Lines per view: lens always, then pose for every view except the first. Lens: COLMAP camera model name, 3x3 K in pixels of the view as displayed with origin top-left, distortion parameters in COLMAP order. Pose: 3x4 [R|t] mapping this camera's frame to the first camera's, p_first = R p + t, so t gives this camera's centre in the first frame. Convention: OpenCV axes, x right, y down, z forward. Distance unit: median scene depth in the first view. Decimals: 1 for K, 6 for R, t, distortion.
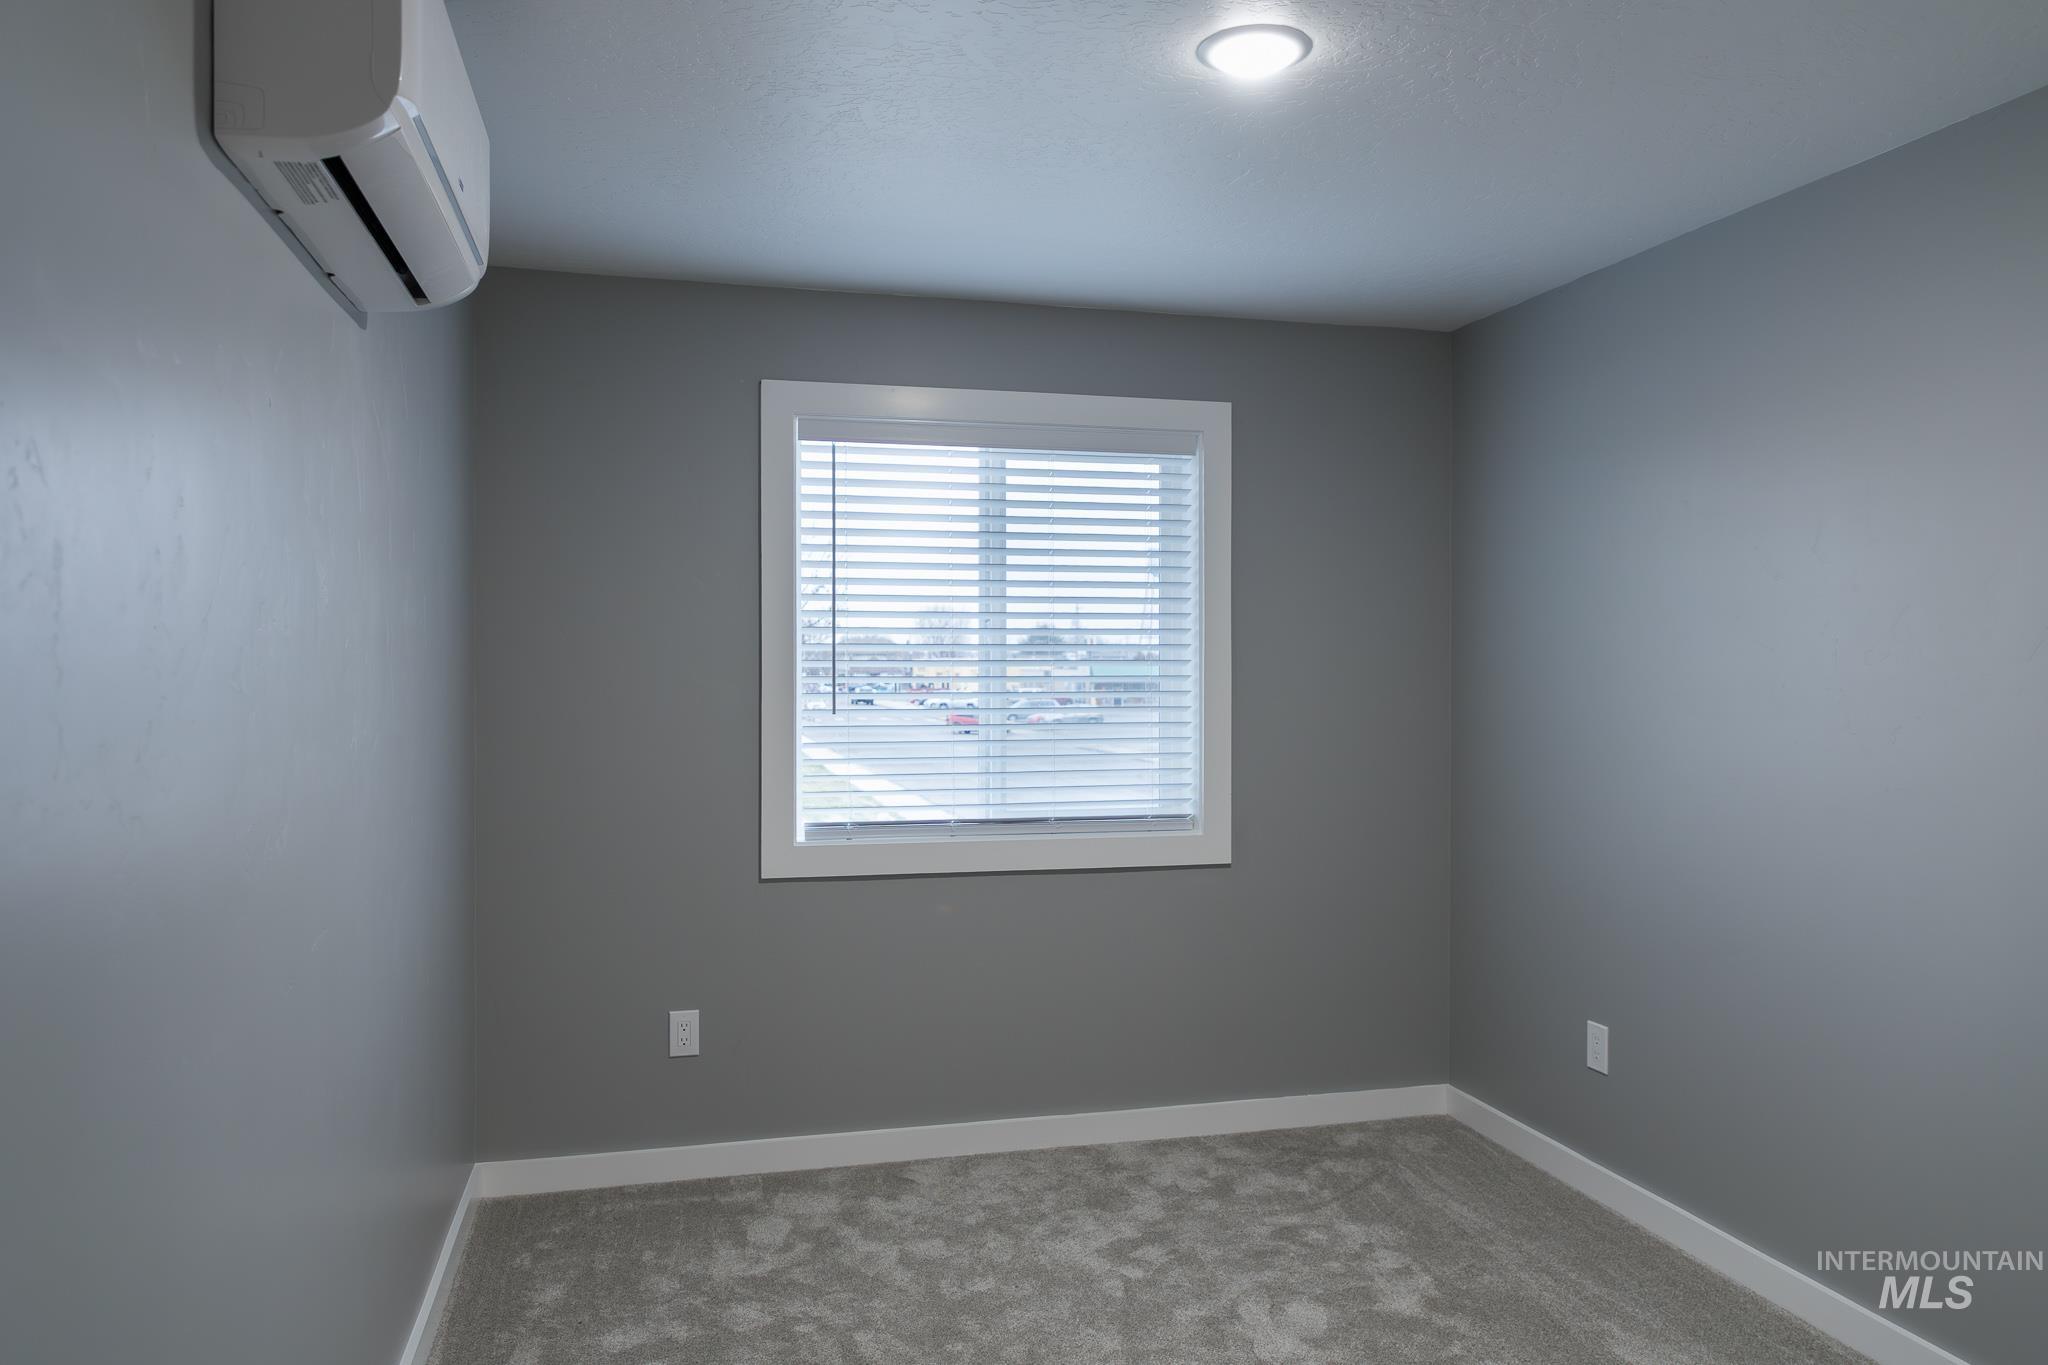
lens RADIAL K [[1630.4, 0, 1023.1], [0, 1630.4, 688.6], [0, 0, 1]] dist [0.038035, -0.001917]
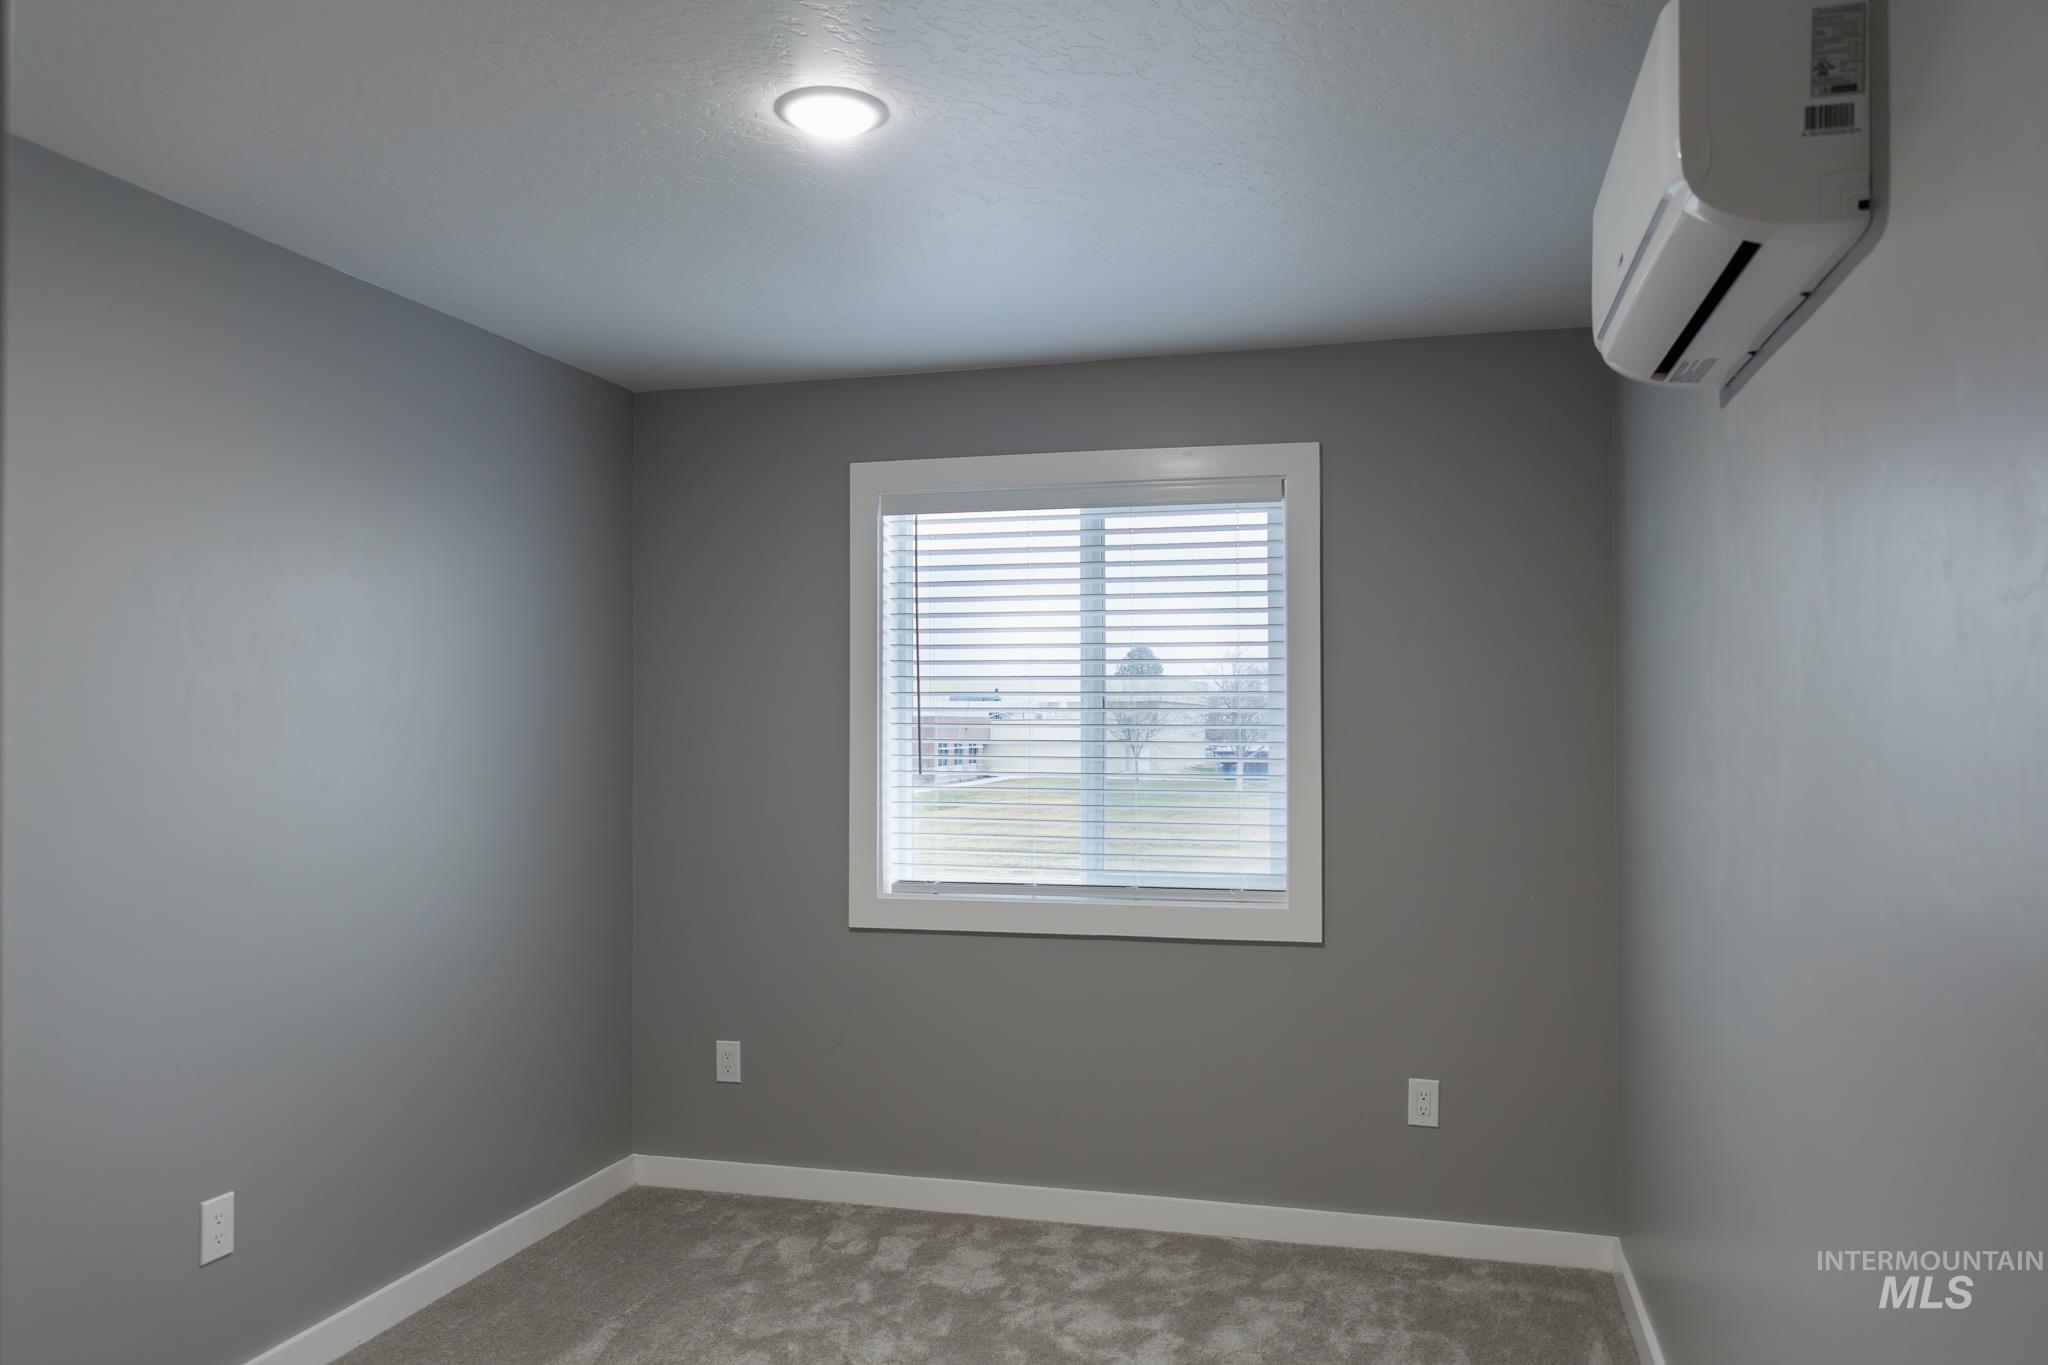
lens RADIAL K [[1630.4, 0, 959.0], [0, 1630.4, 715.9], [0, 0, 1]] dist [0.038035, -0.001917]
pose [[0.853668, -0.001032, -0.520816, 0.433065], [-0.009014, 0.999819, -0.016757, -0.004529], [0.520739, 0.018999, 0.853504, 0.114969]]
